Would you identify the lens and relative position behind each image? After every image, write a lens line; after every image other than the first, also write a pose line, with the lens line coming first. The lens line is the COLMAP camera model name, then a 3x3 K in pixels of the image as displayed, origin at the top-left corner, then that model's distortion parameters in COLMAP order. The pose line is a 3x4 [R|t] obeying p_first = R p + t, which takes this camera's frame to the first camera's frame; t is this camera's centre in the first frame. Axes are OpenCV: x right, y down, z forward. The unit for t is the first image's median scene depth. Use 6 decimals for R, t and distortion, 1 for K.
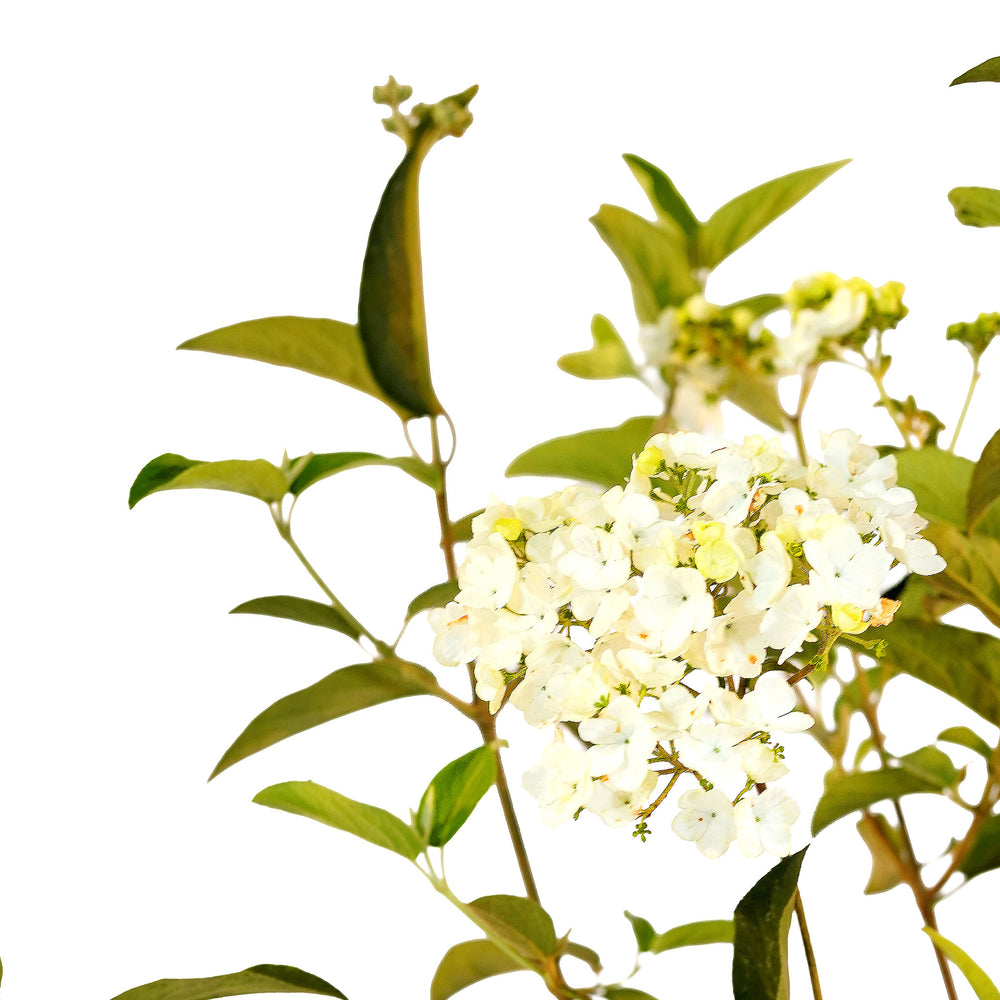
lens RADIAL K [[3679.5, 0, 500.0], [0, 3679.5, 500.0], [0, 0, 1]] dist [-0.017057, 5.477113]
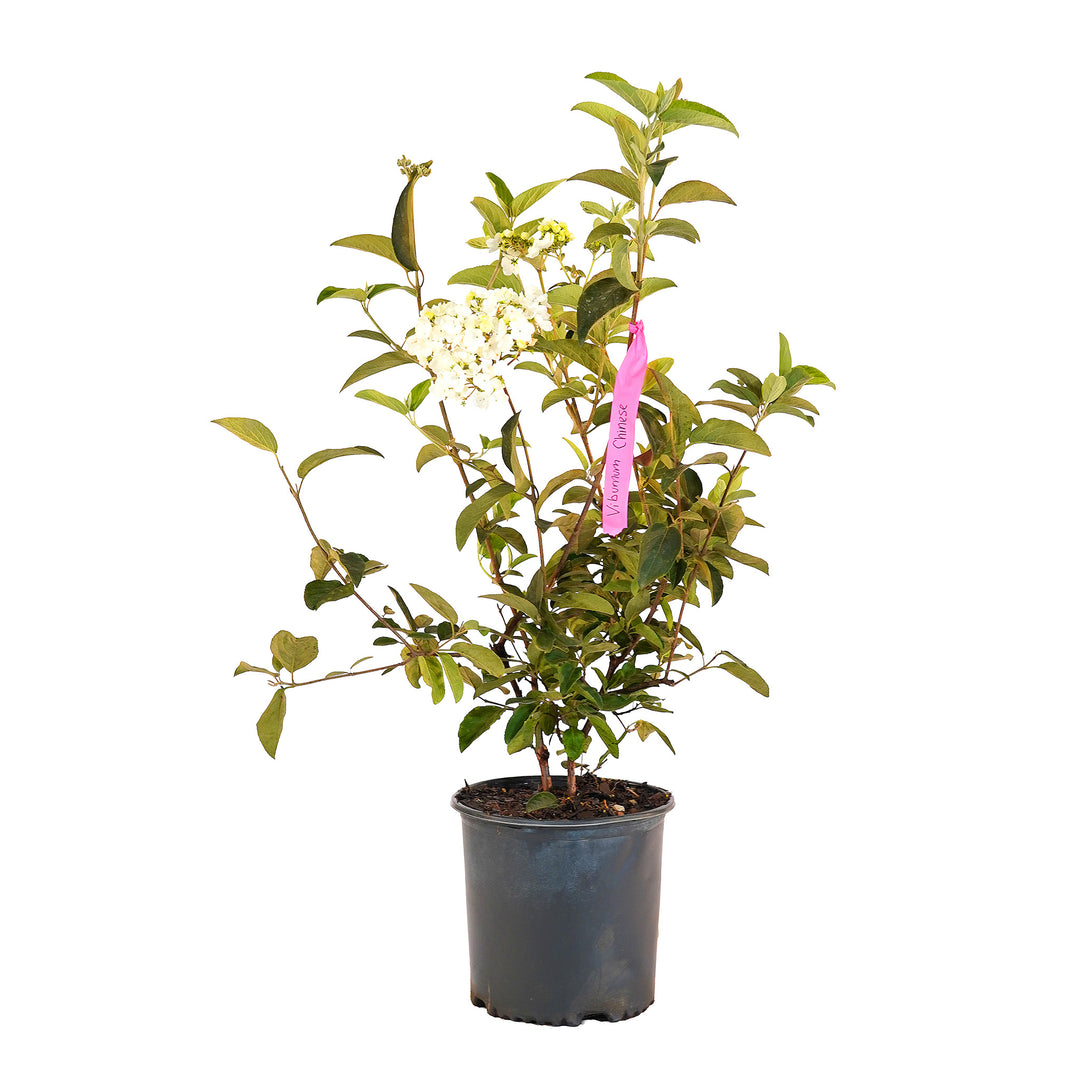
lens RADIAL K [[3973.8, 0, 540.0], [0, 3973.8, 540.0], [0, 0, 1]] dist [-0.017057, 5.477113]
pose [[0.999292, 0.011832, -0.035721, 0.207417], [-0.008082, 0.994613, 0.103345, -0.144430], [0.036751, -0.102983, 0.994004, -2.319346]]
